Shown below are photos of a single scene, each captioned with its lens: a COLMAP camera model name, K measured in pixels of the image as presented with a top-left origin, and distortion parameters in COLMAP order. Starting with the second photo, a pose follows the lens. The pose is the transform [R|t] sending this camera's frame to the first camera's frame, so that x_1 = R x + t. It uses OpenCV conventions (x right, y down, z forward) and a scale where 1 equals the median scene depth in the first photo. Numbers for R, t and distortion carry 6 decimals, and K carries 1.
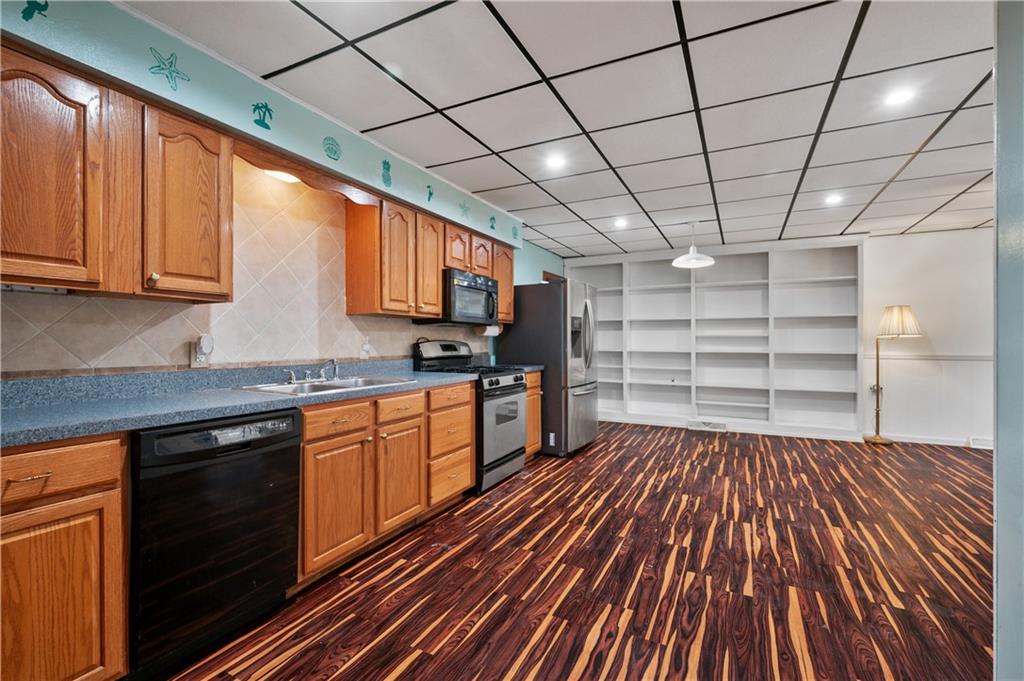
lens RADIAL K [[450.6, 0, 515.1], [0, 450.6, 342.7], [0, 0, 1]] dist [-0.000703, 0.000565]
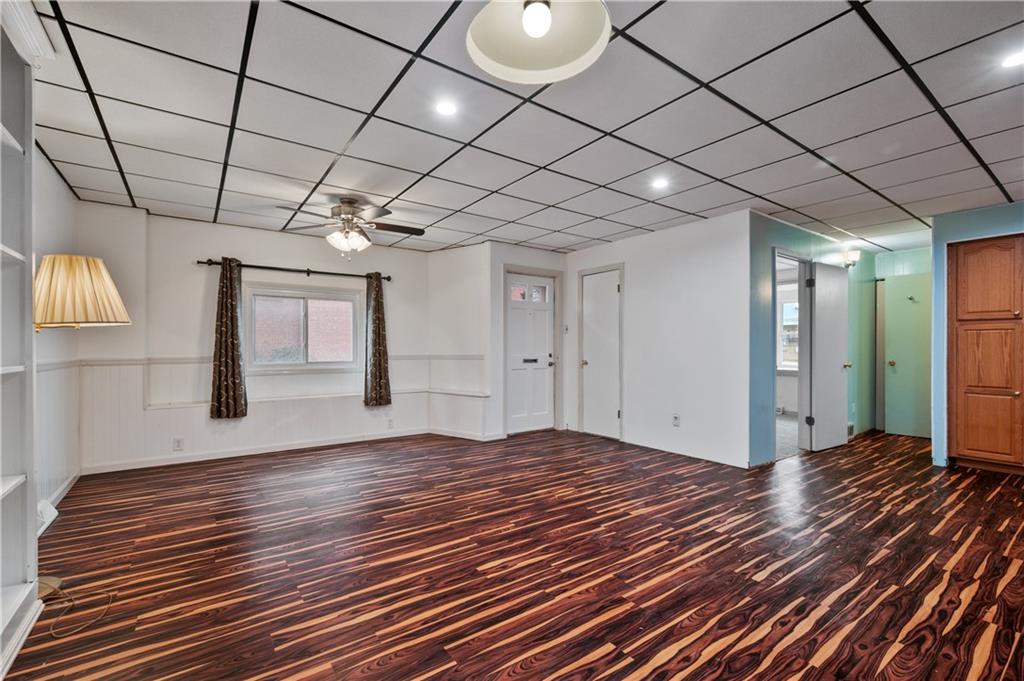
lens RADIAL K [[442.4, 0, 510.8], [0, 442.4, 347.9], [0, 0, 1]] dist [-0.002952, 0.001051]
pose [[-0.884102, -0.003411, 0.467281, 0.489371], [-0.001098, 0.999986, 0.005221, 0.009734], [-0.467292, 0.004103, -0.884094, 2.128798]]
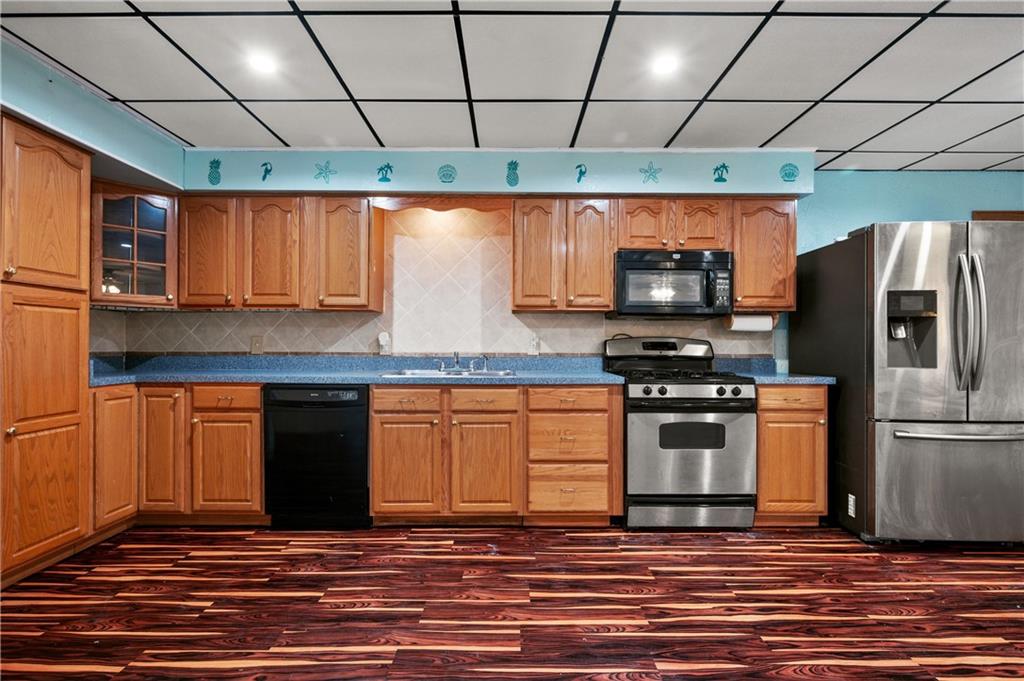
lens RADIAL K [[450.6, 0, 510.6], [0, 450.6, 345.5], [0, 0, 1]] dist [-0.000703, 0.000565]
pose [[0.450581, 0.000358, -0.892736, 0.656692], [-0.006505, 0.999975, -0.002882, 0.020569], [0.892712, 0.007106, 0.450572, 0.558706]]
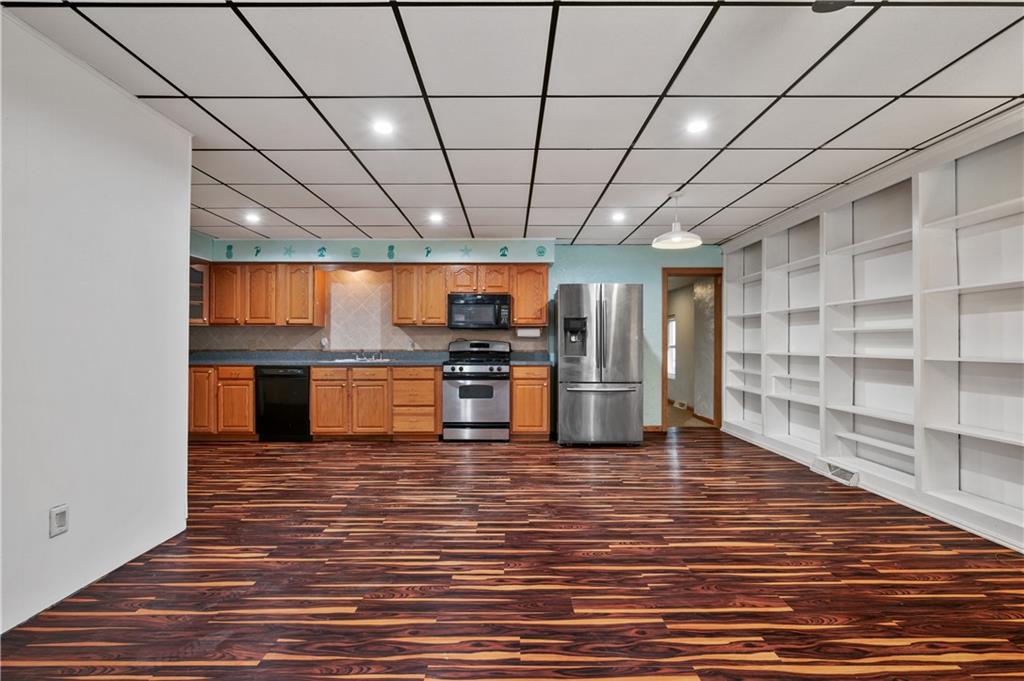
lens RADIAL K [[442.4, 0, 512.1], [0, 442.4, 341.6], [0, 0, 1]] dist [-0.002952, 0.001051]
pose [[0.450340, -0.007633, -0.892825, 1.667109], [-0.003993, 0.999936, -0.010563, 0.019179], [0.892848, 0.008322, 0.450280, 0.647627]]
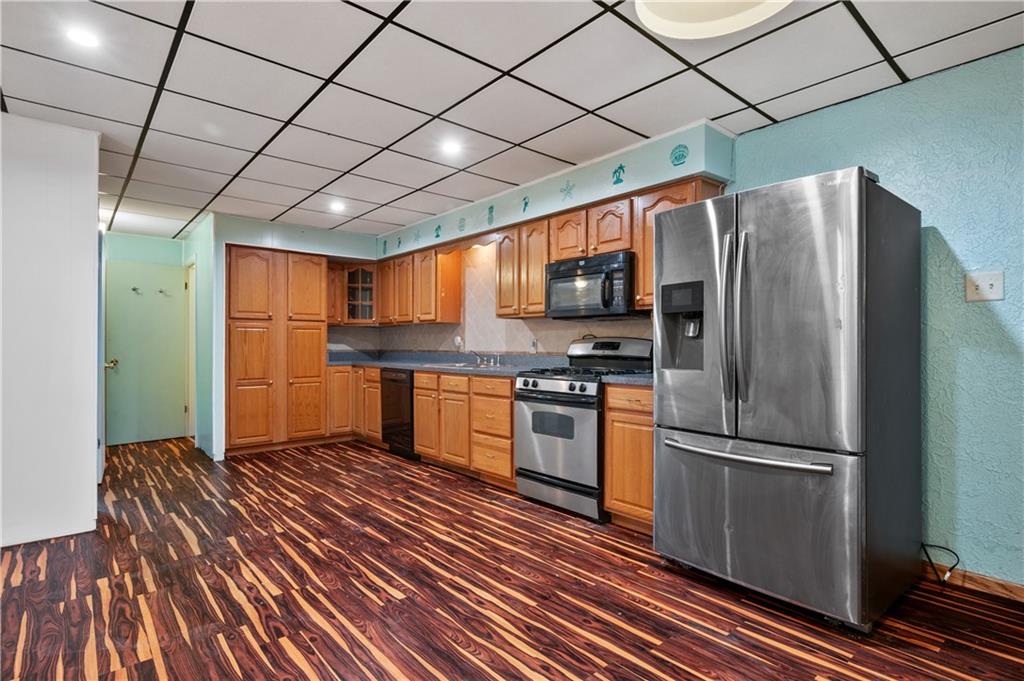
lens RADIAL K [[516.4, 0, 507.8], [0, 516.4, 343.2], [0, 0, 1]] dist [0.001139, 0.000076]
pose [[-0.389061, -0.003328, -0.921206, 1.170473], [-0.003373, 0.999992, -0.002188, 0.012762], [0.921206, 0.002256, -0.389070, 1.721554]]
